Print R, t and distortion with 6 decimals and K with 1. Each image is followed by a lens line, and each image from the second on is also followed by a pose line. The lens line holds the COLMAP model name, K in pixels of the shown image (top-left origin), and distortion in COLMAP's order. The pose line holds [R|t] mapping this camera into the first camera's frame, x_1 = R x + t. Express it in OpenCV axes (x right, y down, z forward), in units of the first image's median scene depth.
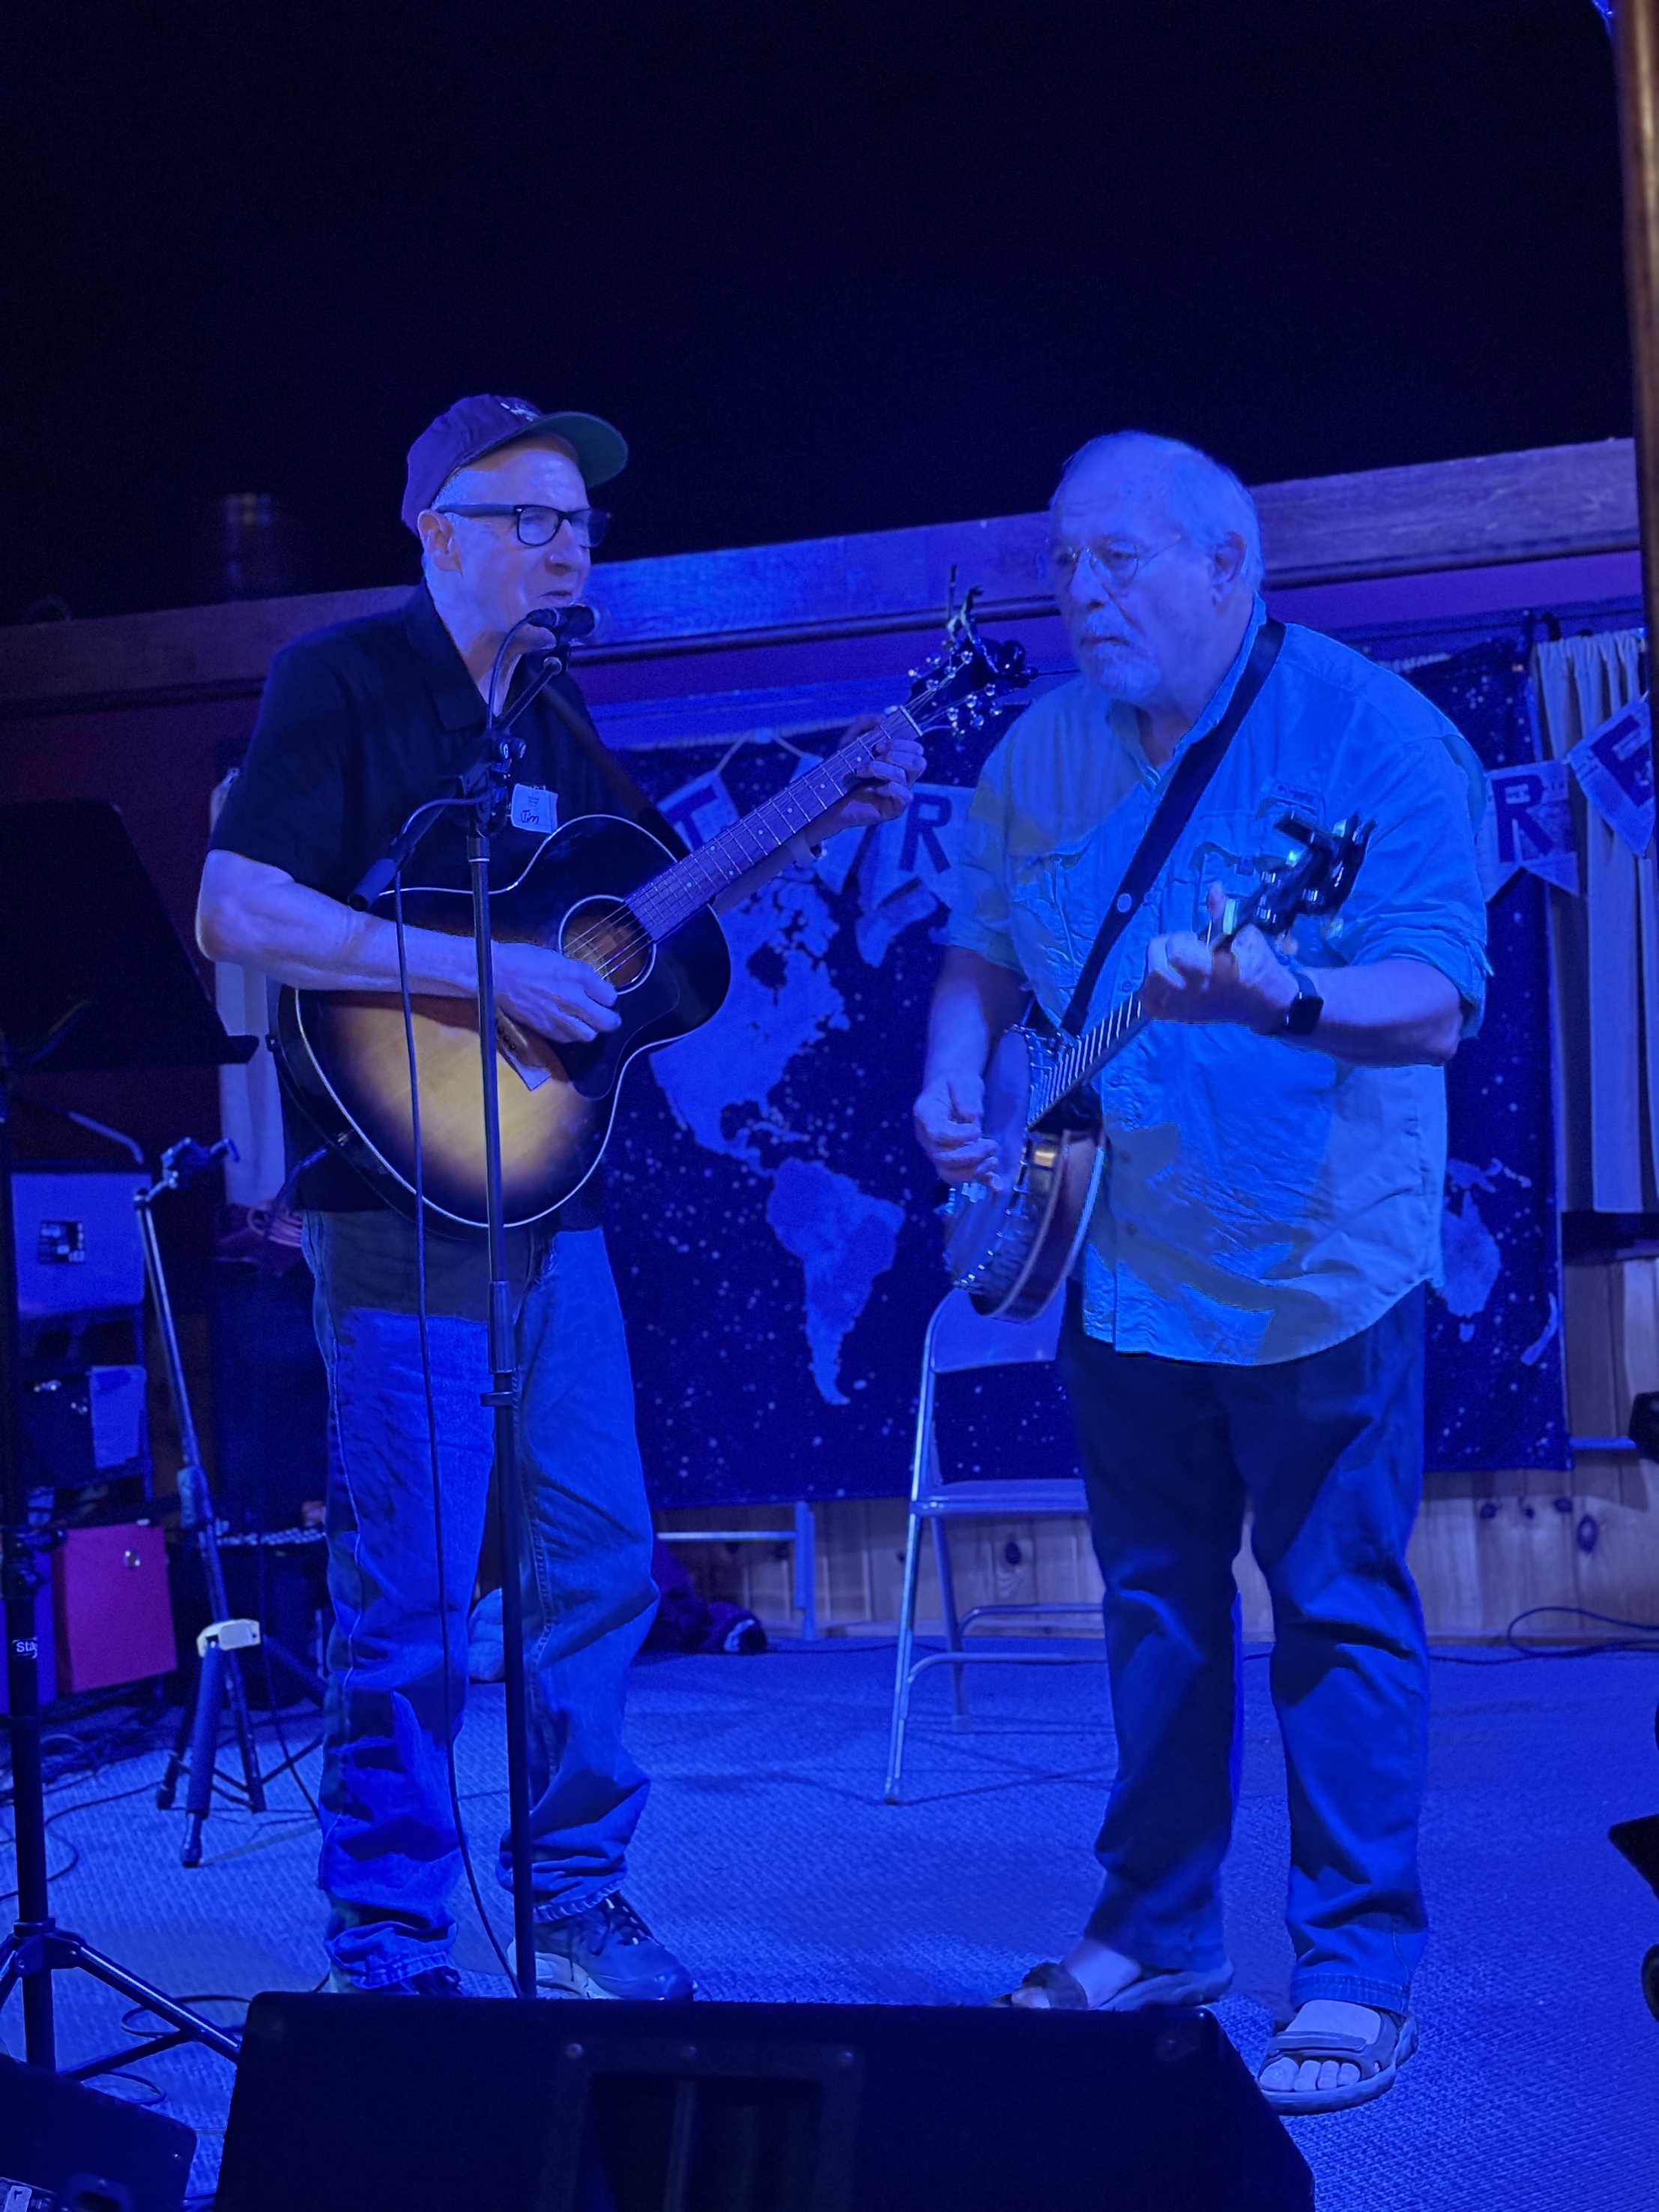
lens RADIAL K [[4256.6, 0, 829.5], [0, 4256.6, 1106.0], [0, 0, 1]] dist [0.274710, 0.044480]
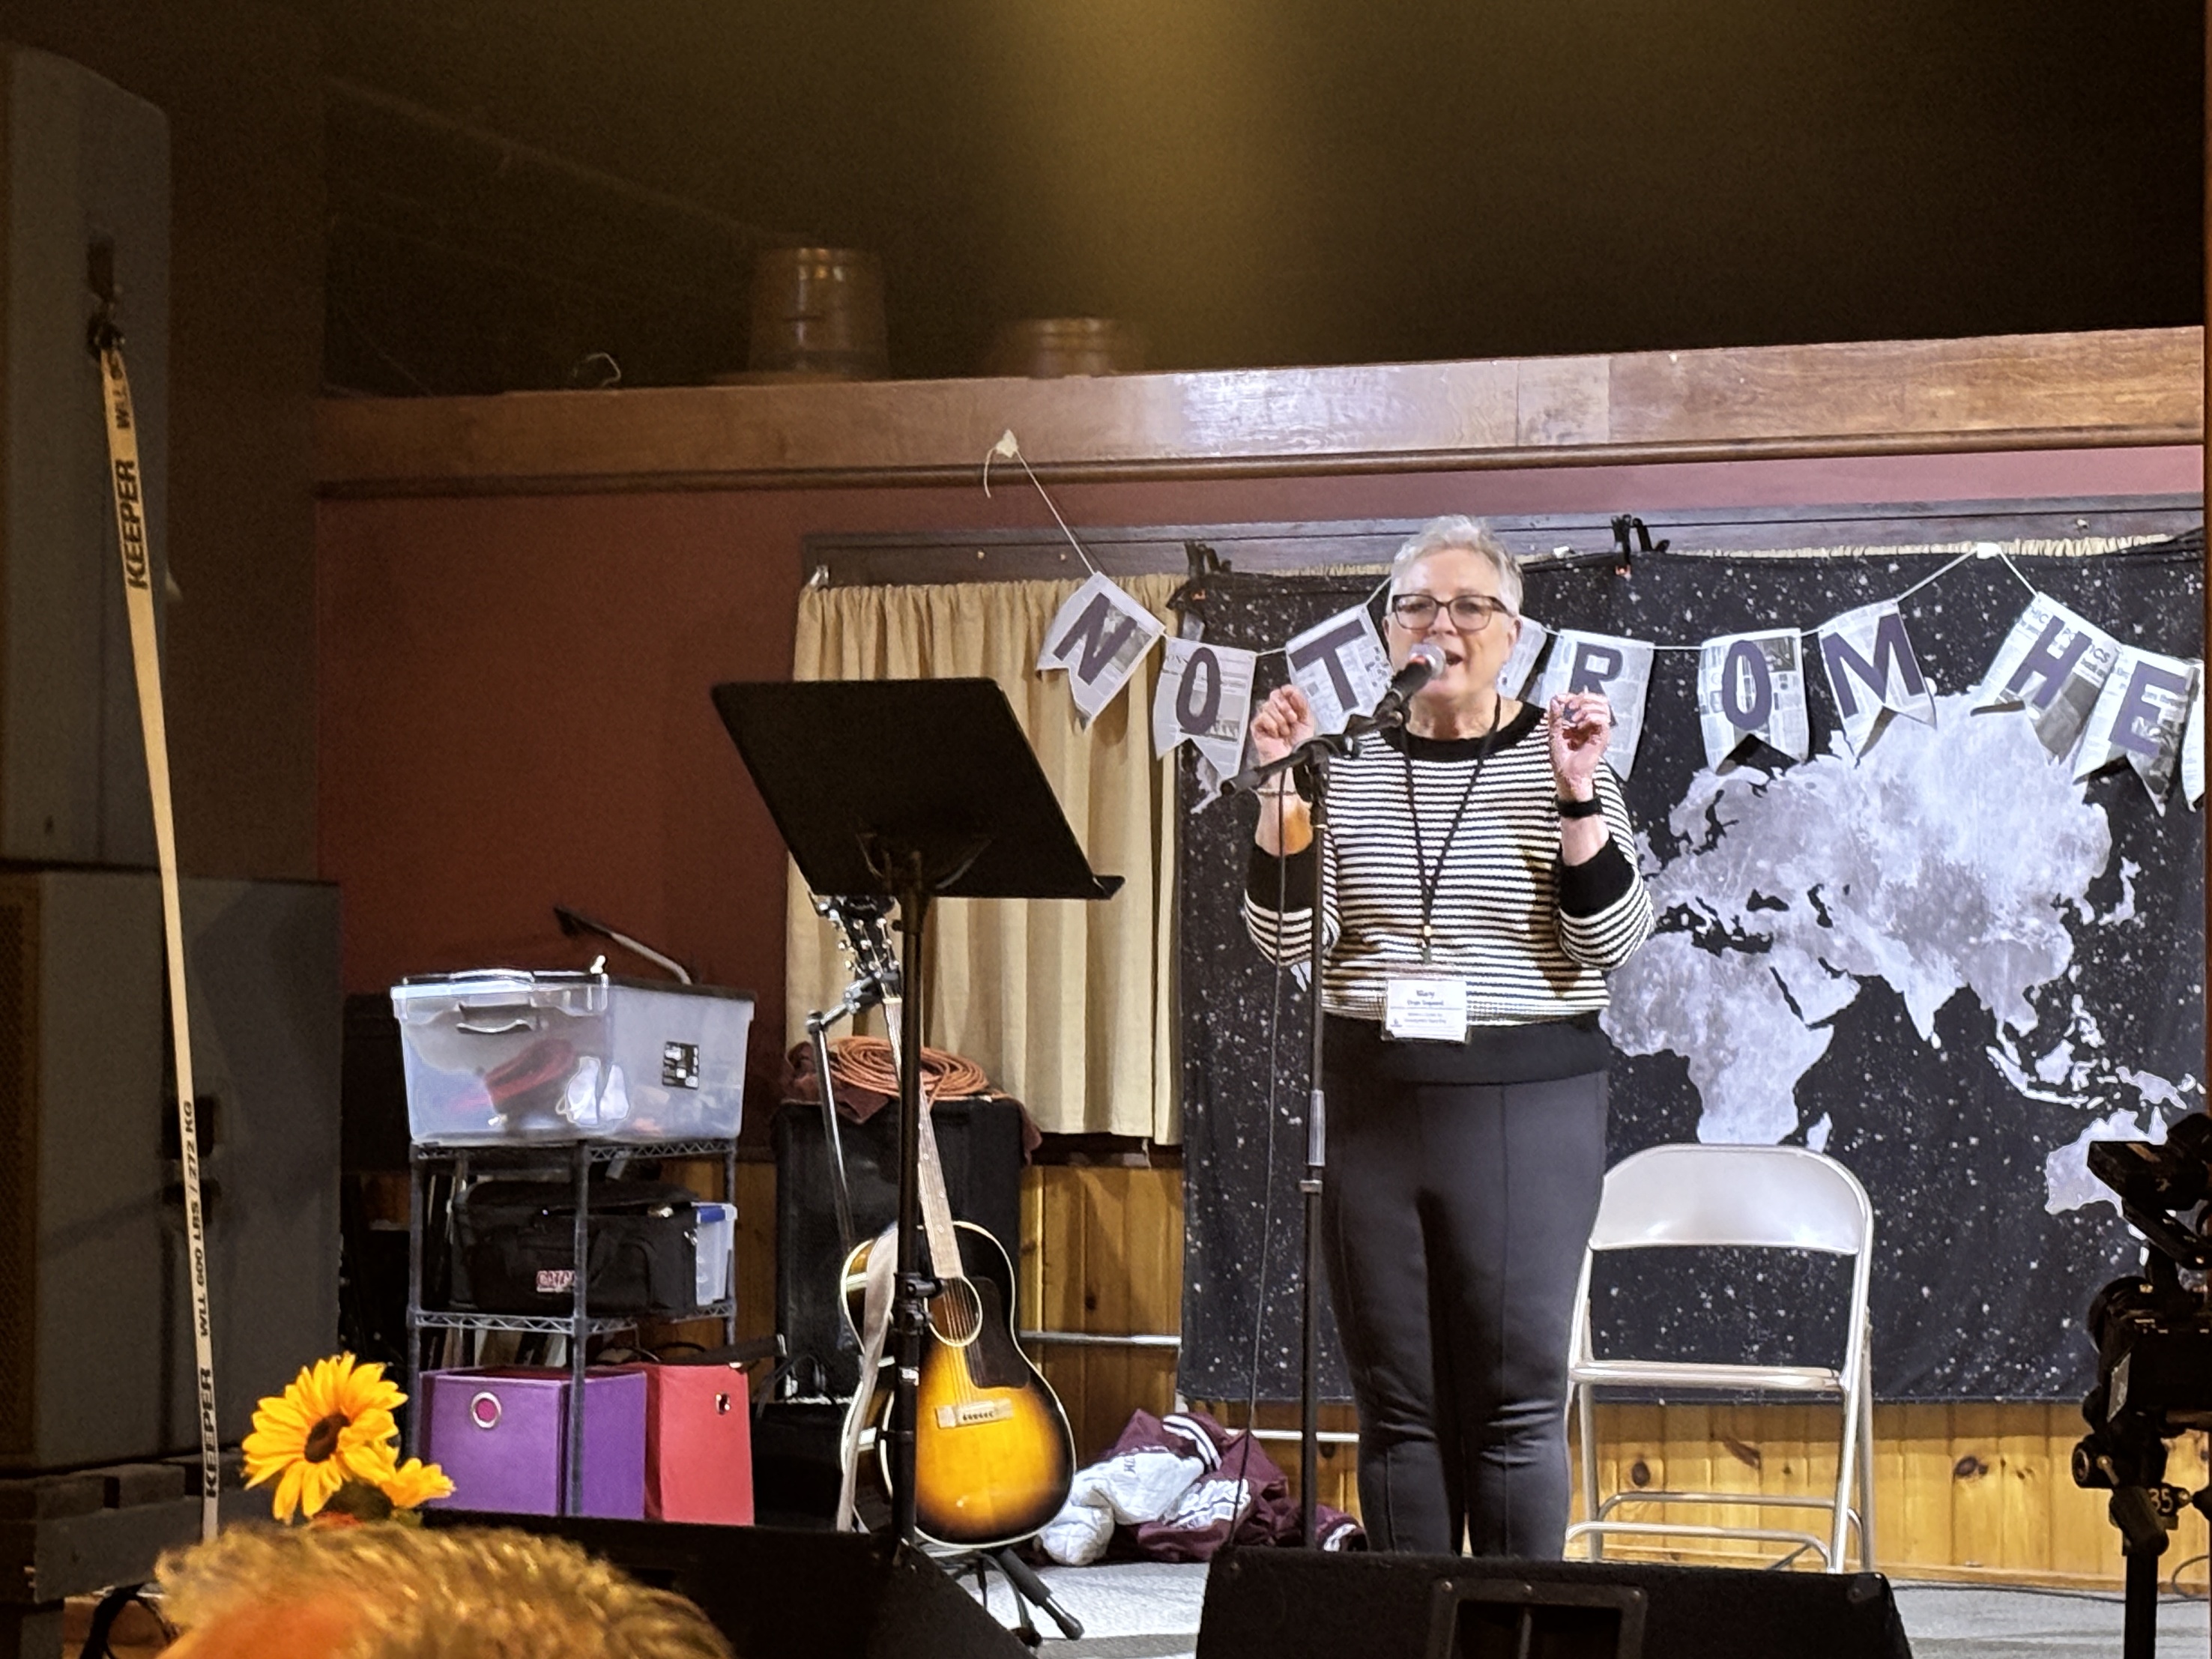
lens RADIAL K [[5503.7, 0, 1106.0], [0, 5503.7, 829.5], [0, 0, 1]] dist [0.286402, -1.792338]
pose [[0.996946, 0.060342, -0.049574, -0.022614], [-0.061620, 0.997795, -0.024670, 0.003126], [0.047976, 0.027649, 0.998466, -0.211797]]
